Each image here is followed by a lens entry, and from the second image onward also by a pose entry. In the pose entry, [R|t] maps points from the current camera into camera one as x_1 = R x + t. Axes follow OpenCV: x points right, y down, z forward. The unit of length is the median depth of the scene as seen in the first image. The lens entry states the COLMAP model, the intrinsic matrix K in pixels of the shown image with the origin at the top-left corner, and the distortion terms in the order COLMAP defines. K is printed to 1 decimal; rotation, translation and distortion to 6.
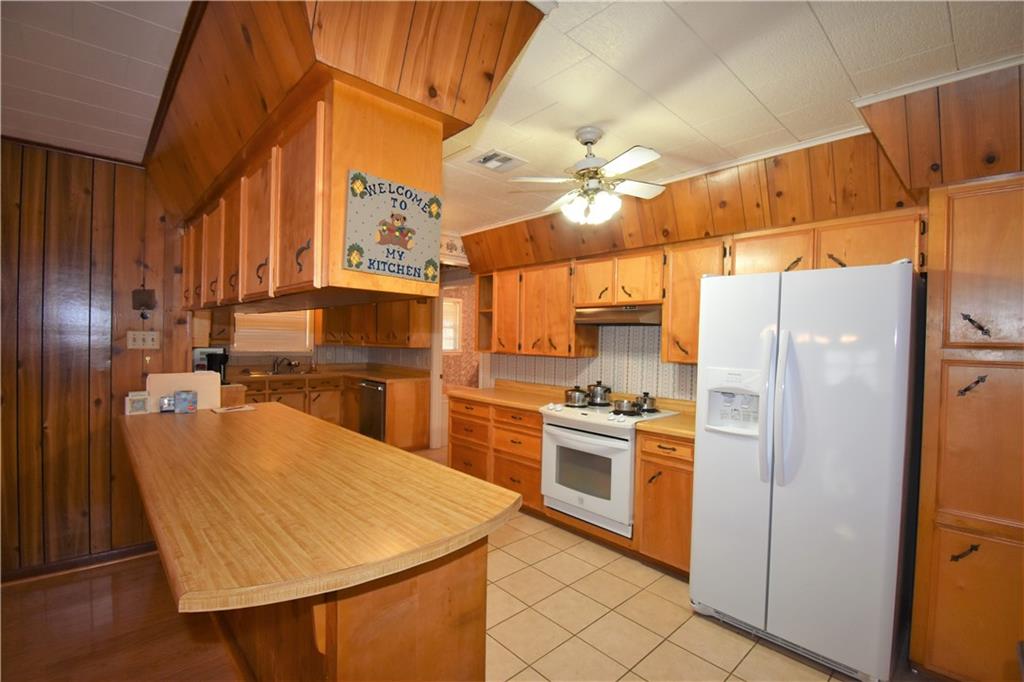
lens RADIAL K [[452.6, 0, 520.8], [0, 452.6, 344.8], [0, 0, 1]] dist [0.018062, -0.025203]
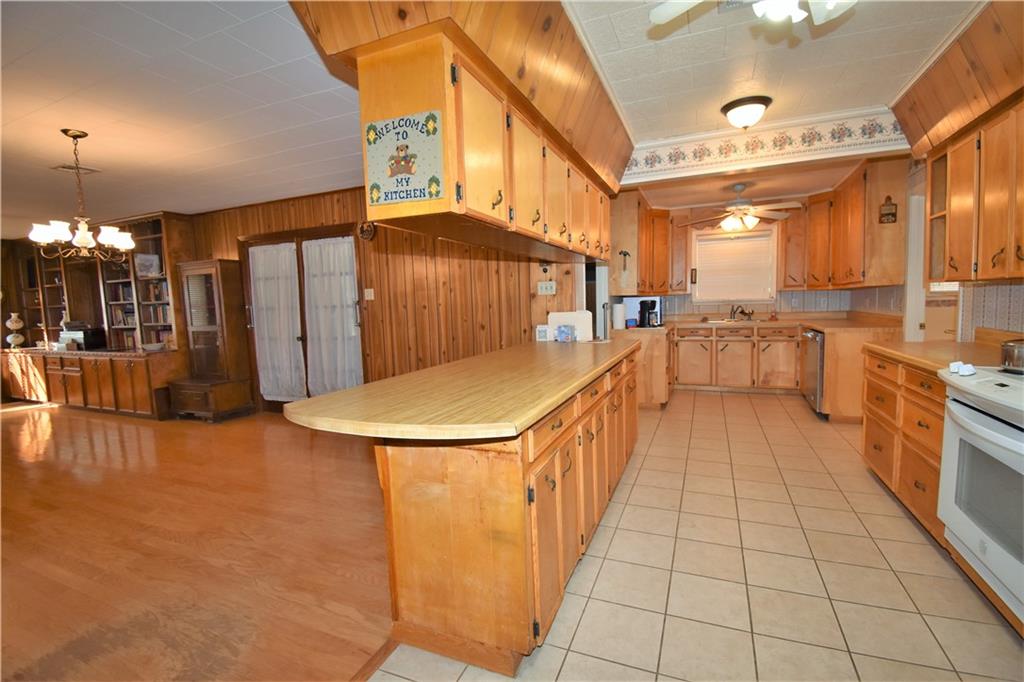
lens RADIAL K [[452.6, 0, 520.8], [0, 452.6, 344.8], [0, 0, 1]] dist [0.018062, -0.025203]
pose [[0.406604, 0.050787, -0.912192, 0.422955], [0.031967, 0.997051, 0.069761, 0.065272], [0.913045, -0.057526, 0.403782, 0.363242]]
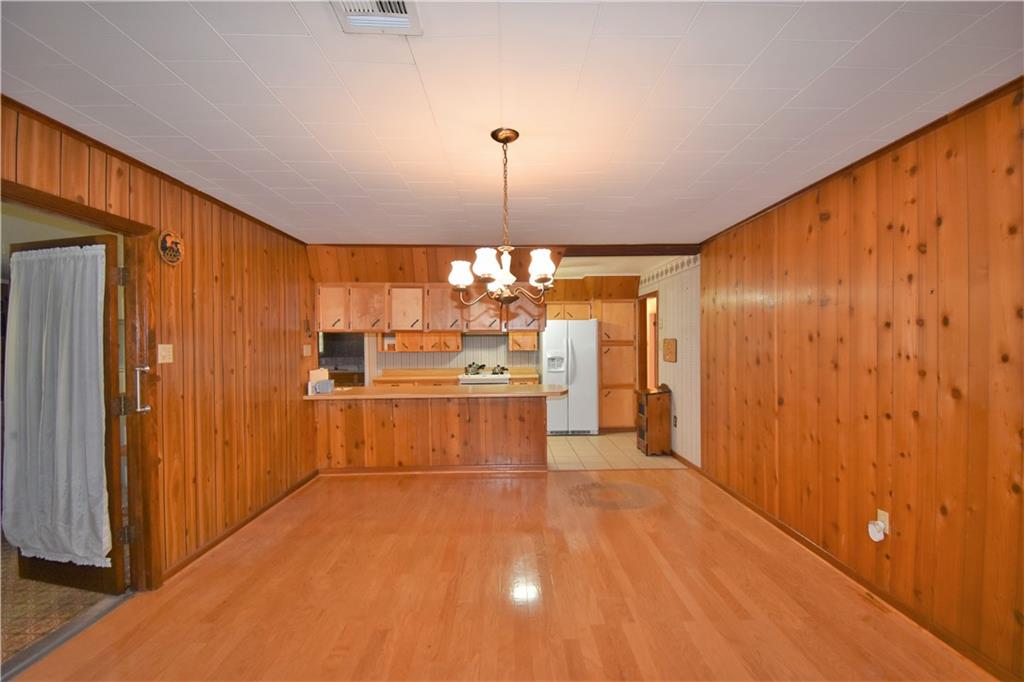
lens RADIAL K [[452.6, 0, 520.8], [0, 452.6, 344.8], [0, 0, 1]] dist [0.018062, -0.025203]
pose [[0.665032, -0.033197, 0.746077, -1.585684], [0.031652, 0.999367, 0.016254, -0.033865], [-0.746144, 0.012805, 0.665662, -0.699130]]
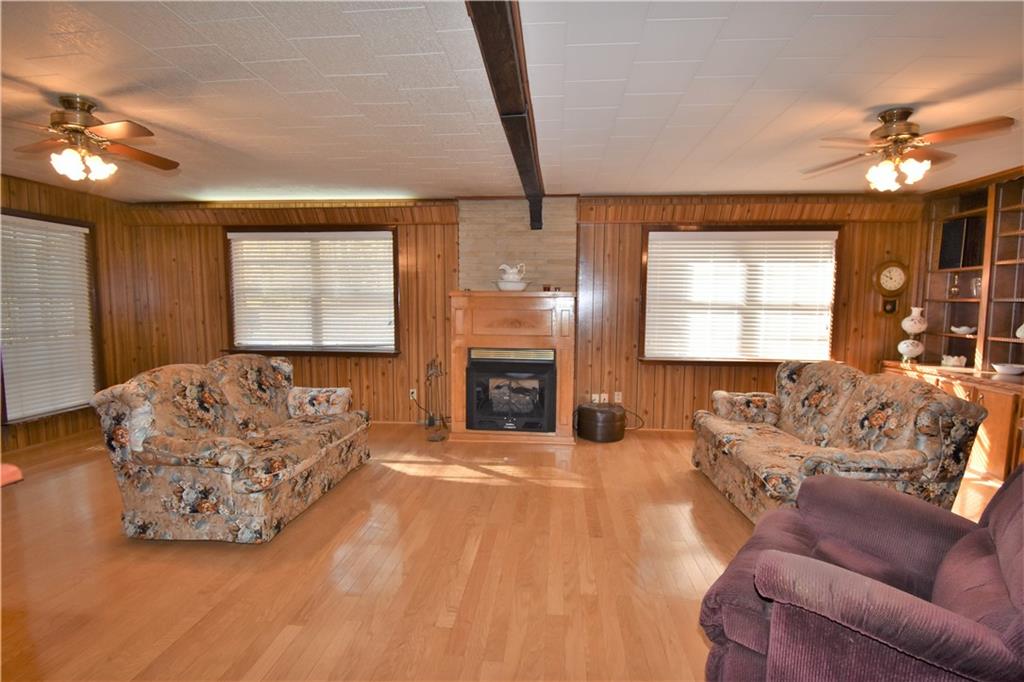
lens RADIAL K [[462.5, 0, 524.0], [0, 462.5, 346.3], [0, 0, 1]] dist [0.018803, -0.025084]
pose [[-0.738751, 0.029933, -0.673313, -0.840129], [-0.034620, 0.996009, 0.082263, 0.022353], [0.673088, 0.084082, -0.734767, -0.911810]]
